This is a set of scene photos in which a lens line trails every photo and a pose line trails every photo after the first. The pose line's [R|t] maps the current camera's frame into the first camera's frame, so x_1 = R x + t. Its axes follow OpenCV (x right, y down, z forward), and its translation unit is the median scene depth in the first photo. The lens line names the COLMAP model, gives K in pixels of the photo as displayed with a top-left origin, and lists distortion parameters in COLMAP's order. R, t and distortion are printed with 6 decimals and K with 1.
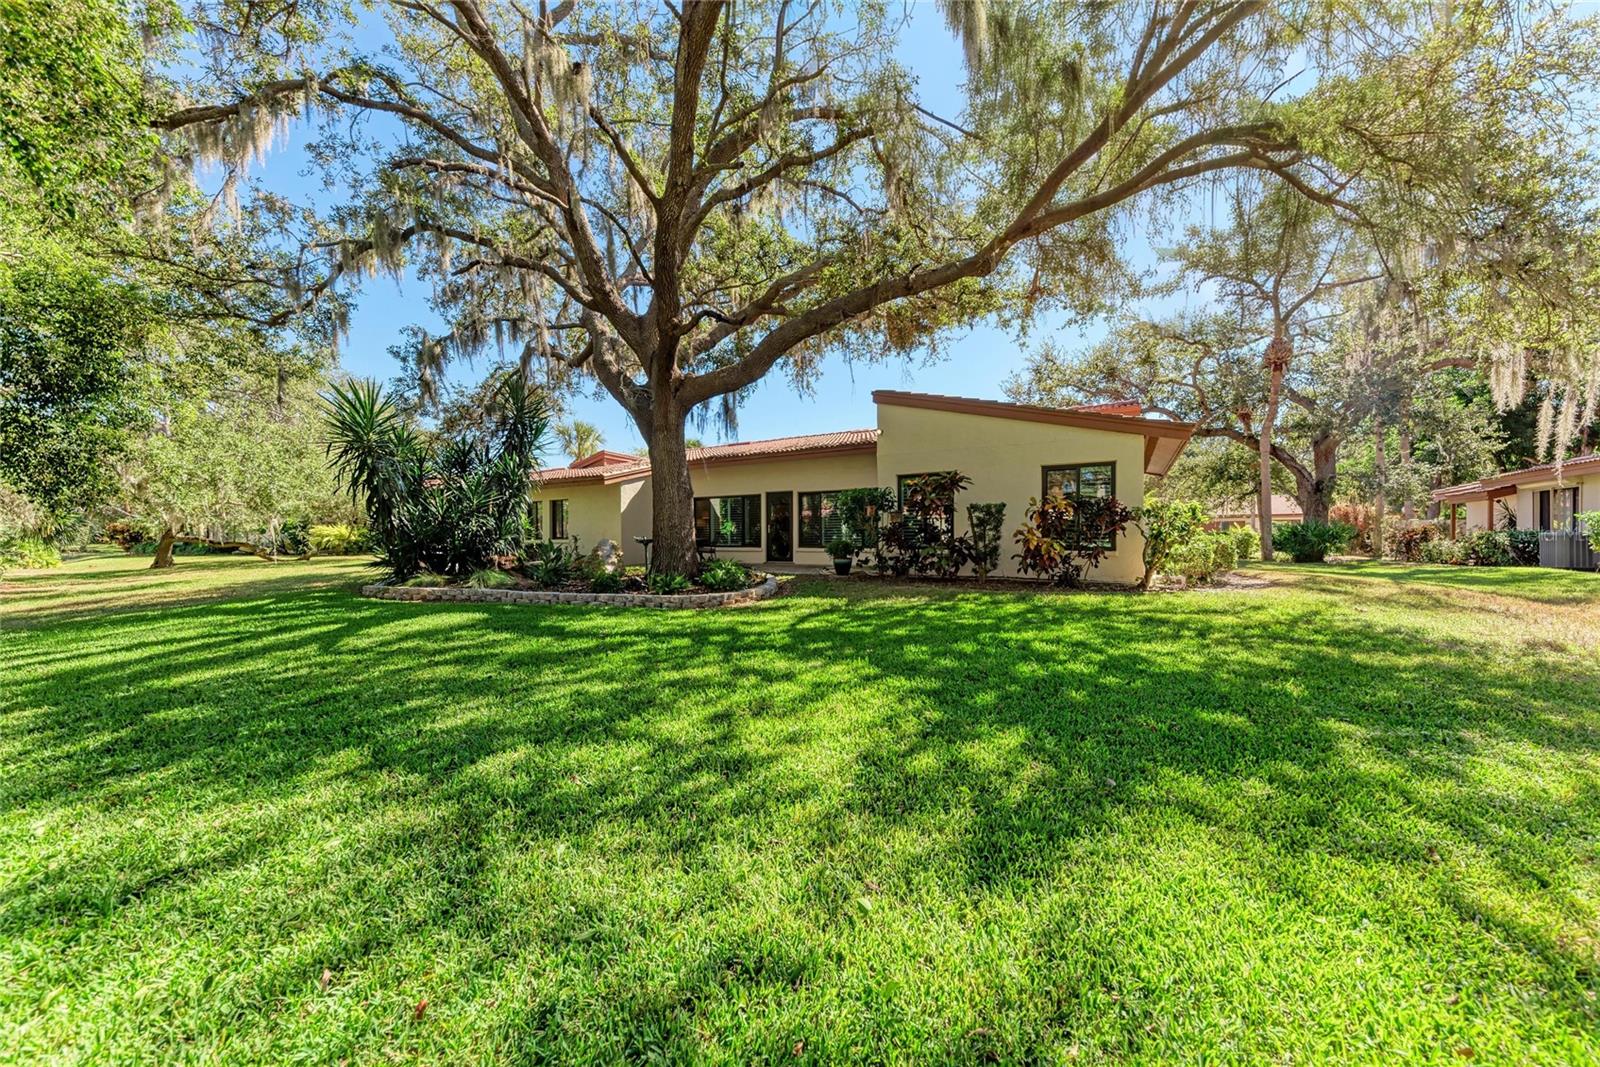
lens RADIAL K [[553.7, 0, 800.0], [0, 553.7, 533.5], [0, 0, 1]] dist [0.008486, -0.000154]
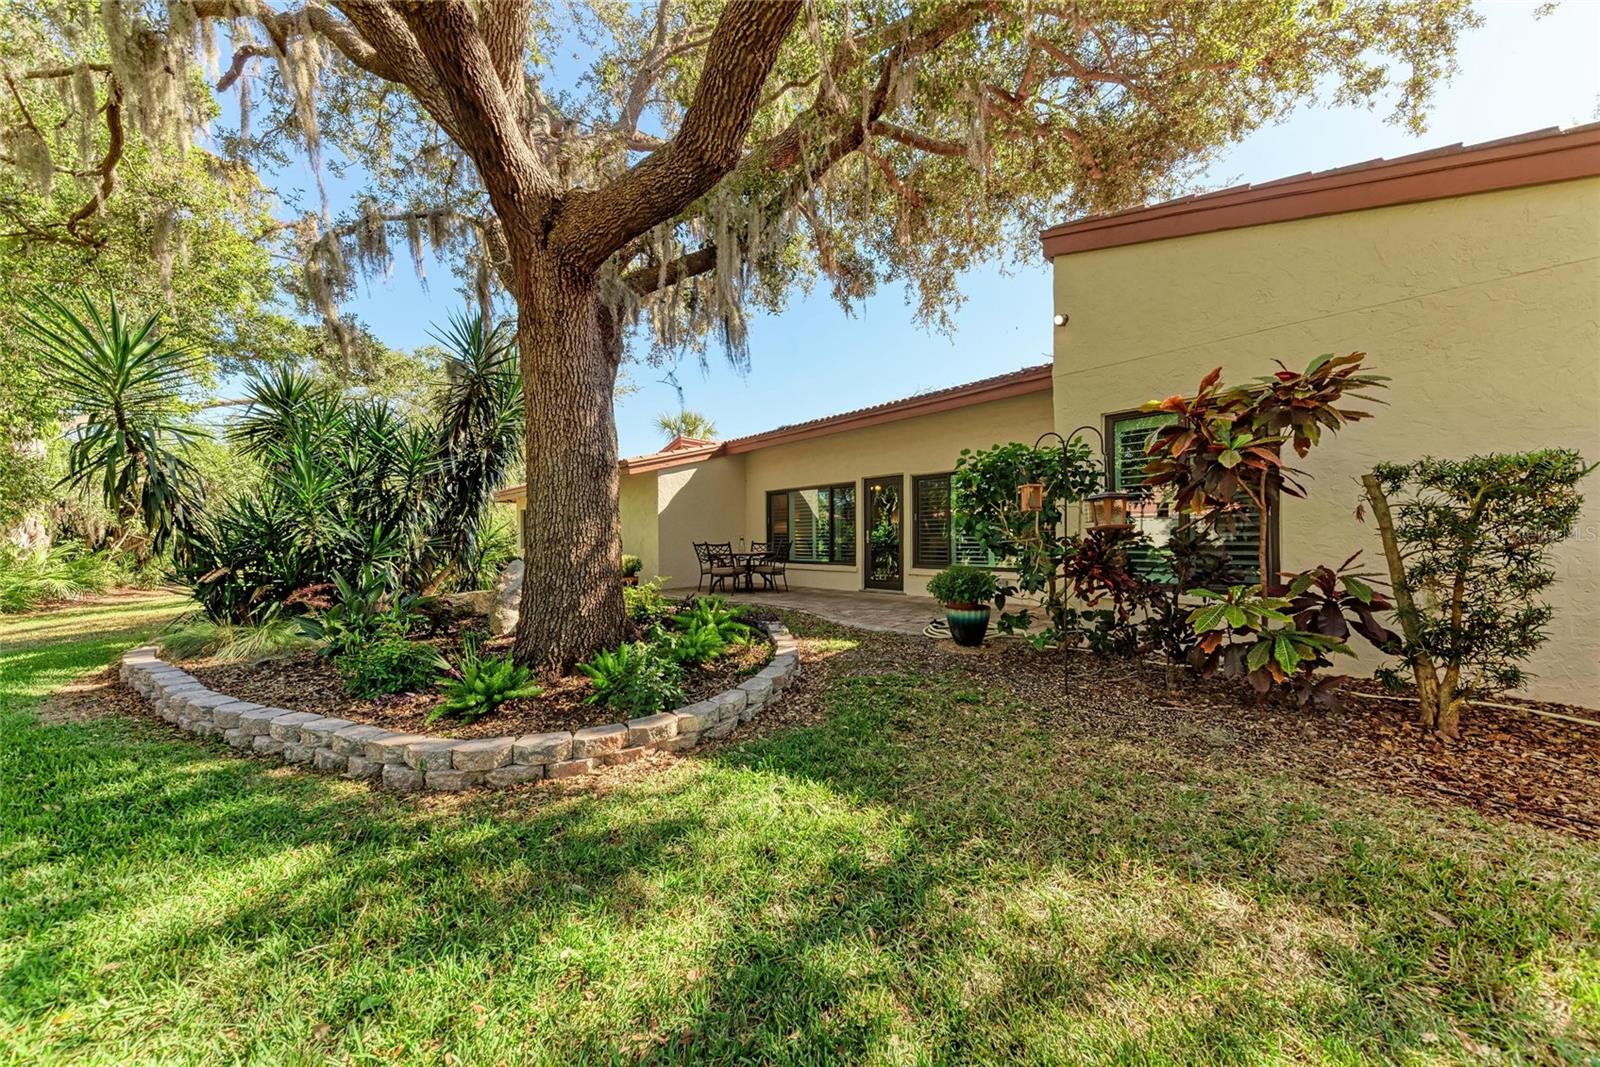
lens RADIAL K [[553.7, 0, 800.0], [0, 553.7, 533.5], [0, 0, 1]] dist [0.008486, -0.000154]
pose [[0.952901, -0.003610, -0.303259, 0.080985], [0.002638, 0.999990, -0.003616, -0.012695], [0.303269, 0.002646, 0.952901, 0.516098]]
